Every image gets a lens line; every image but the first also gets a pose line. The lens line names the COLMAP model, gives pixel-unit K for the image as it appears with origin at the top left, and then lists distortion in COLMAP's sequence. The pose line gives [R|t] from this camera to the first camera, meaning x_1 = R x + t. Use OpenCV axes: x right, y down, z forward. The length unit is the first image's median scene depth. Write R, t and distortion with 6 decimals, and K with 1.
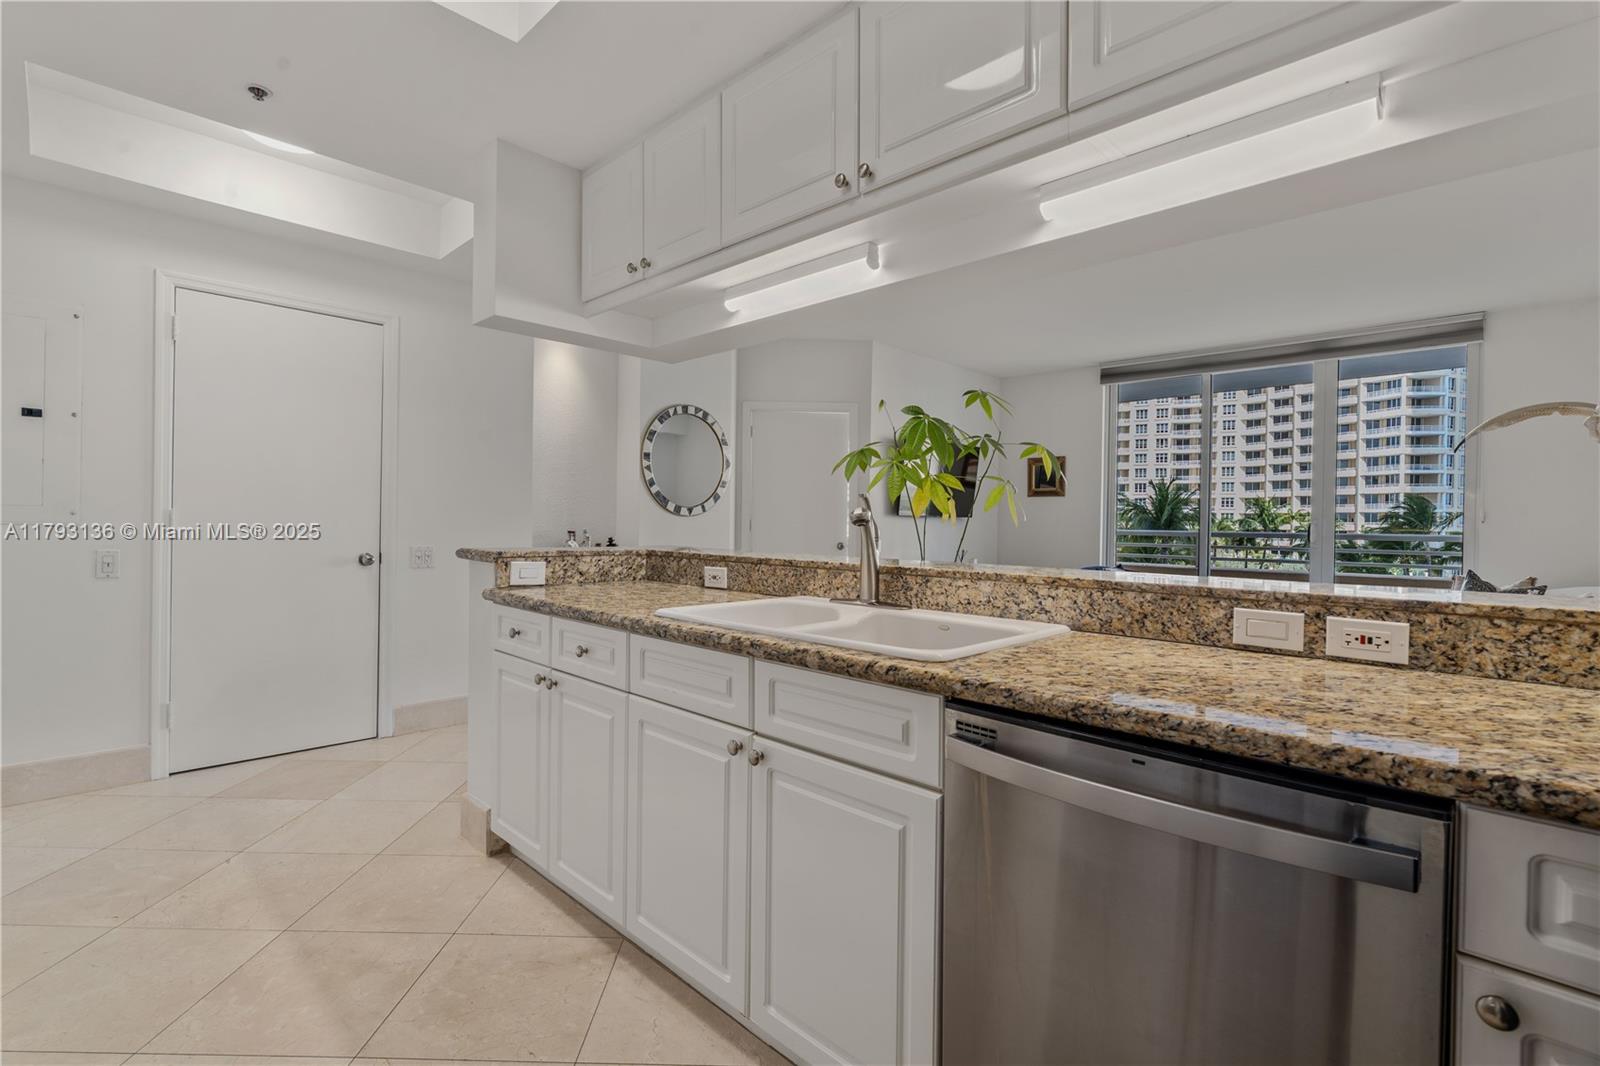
lens RADIAL K [[738.1, 0, 790.0], [0, 738.1, 528.8], [0, 0, 1]] dist [-0.003681, 0.000246]
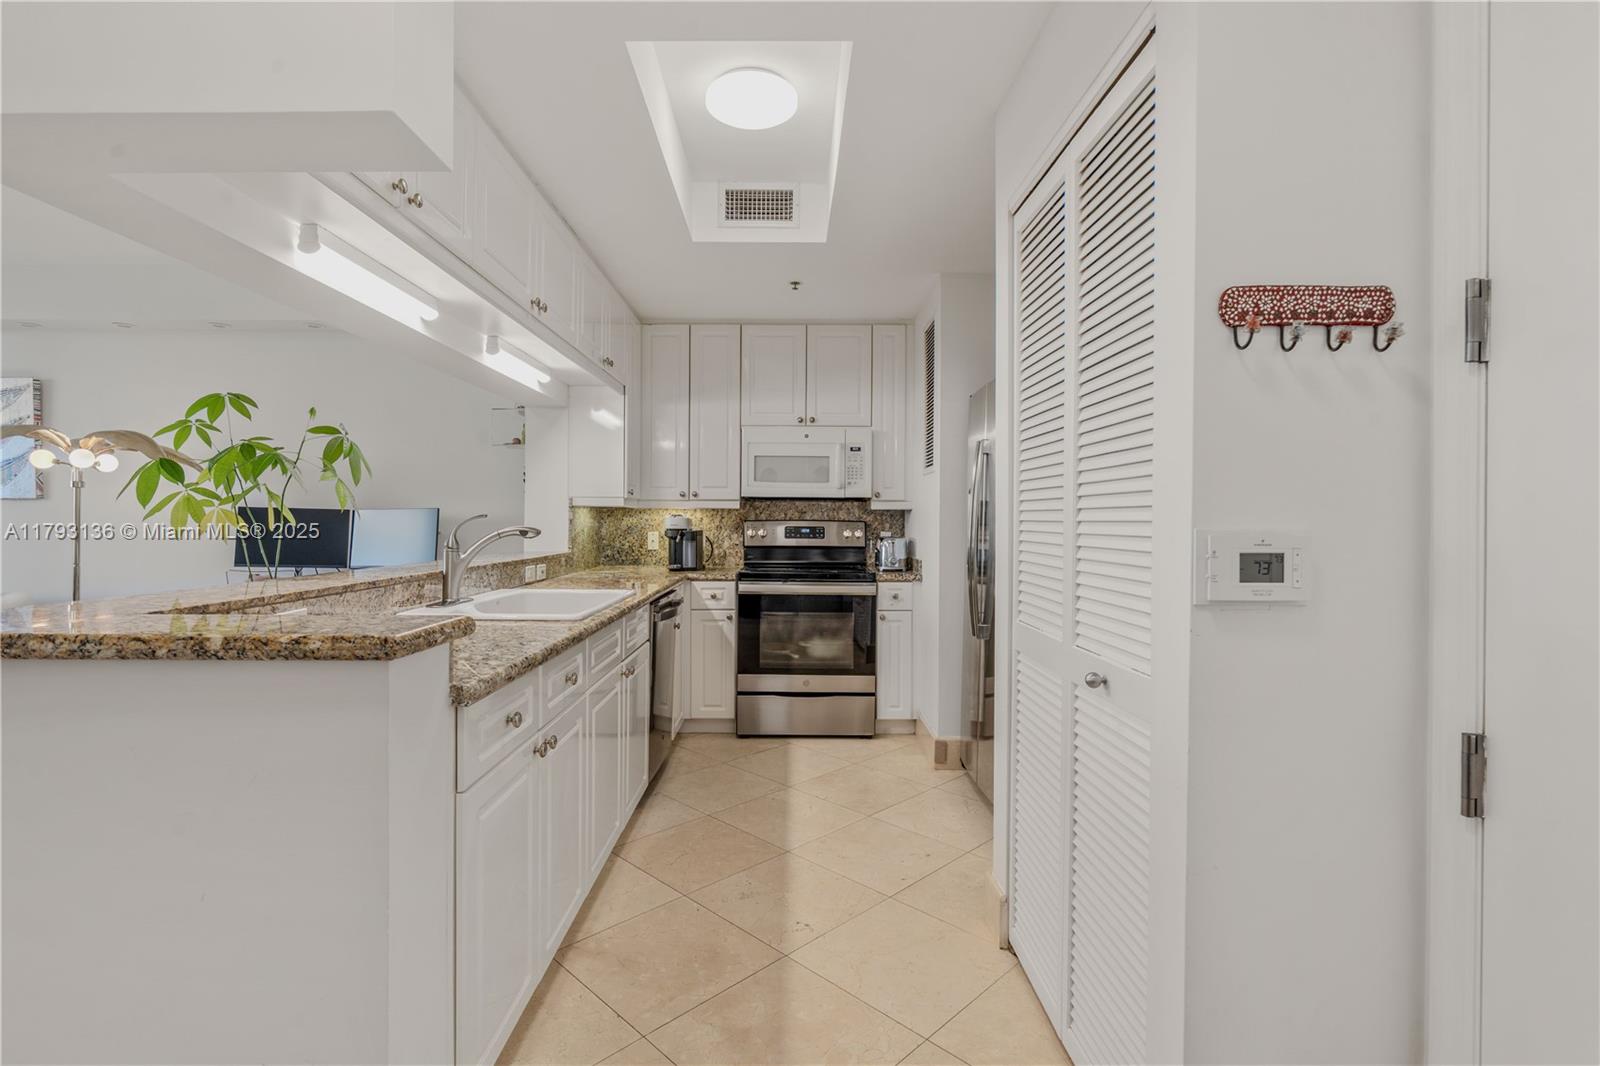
lens RADIAL K [[744.3, 0, 788.8], [0, 744.3, 523.7], [0, 0, 1]] dist [-0.003765, -0.000337]
pose [[-0.700708, -0.020190, 0.713162, -1.318170], [-0.007809, 0.999757, 0.020631, -0.066904], [-0.713405, 0.008887, -0.700696, 1.658237]]
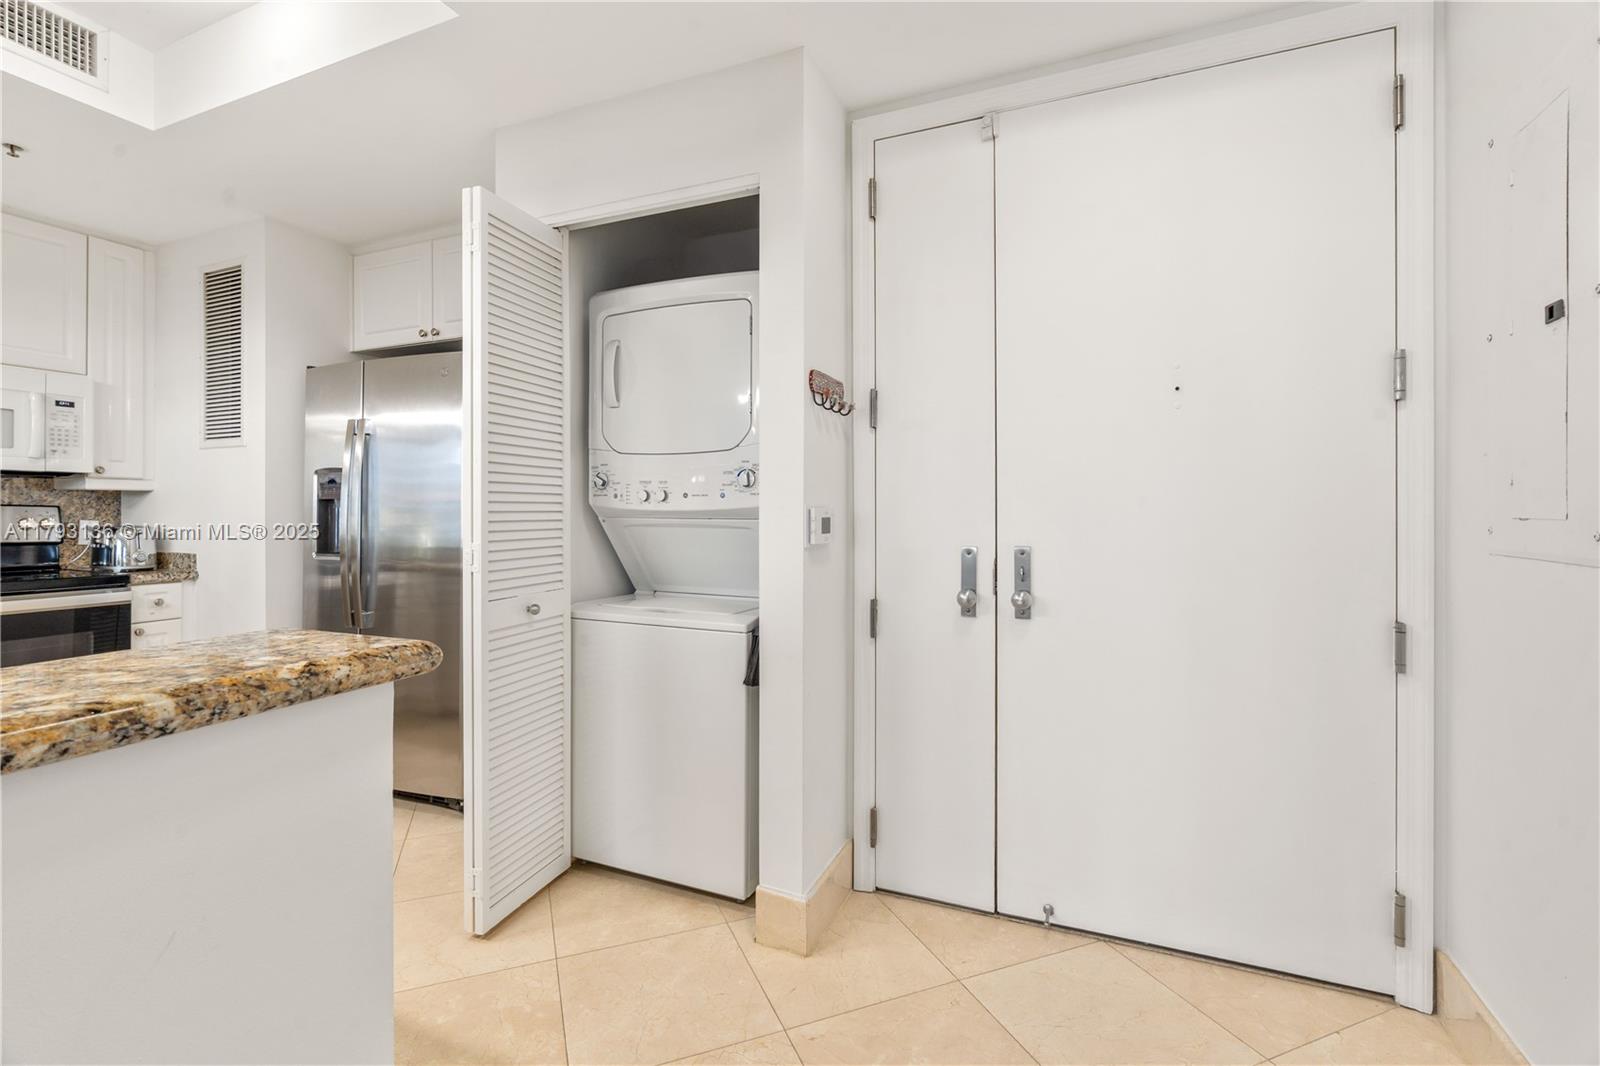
lens RADIAL K [[722.6, 0, 807.4], [0, 722.6, 513.0], [0, 0, 1]] dist [-0.004115, -0.000422]
pose [[-0.926292, -0.013170, -0.376576, -0.700254], [-0.017068, 0.999830, 0.007016, -0.050064], [0.376420, 0.012926, -0.926359, 1.992600]]
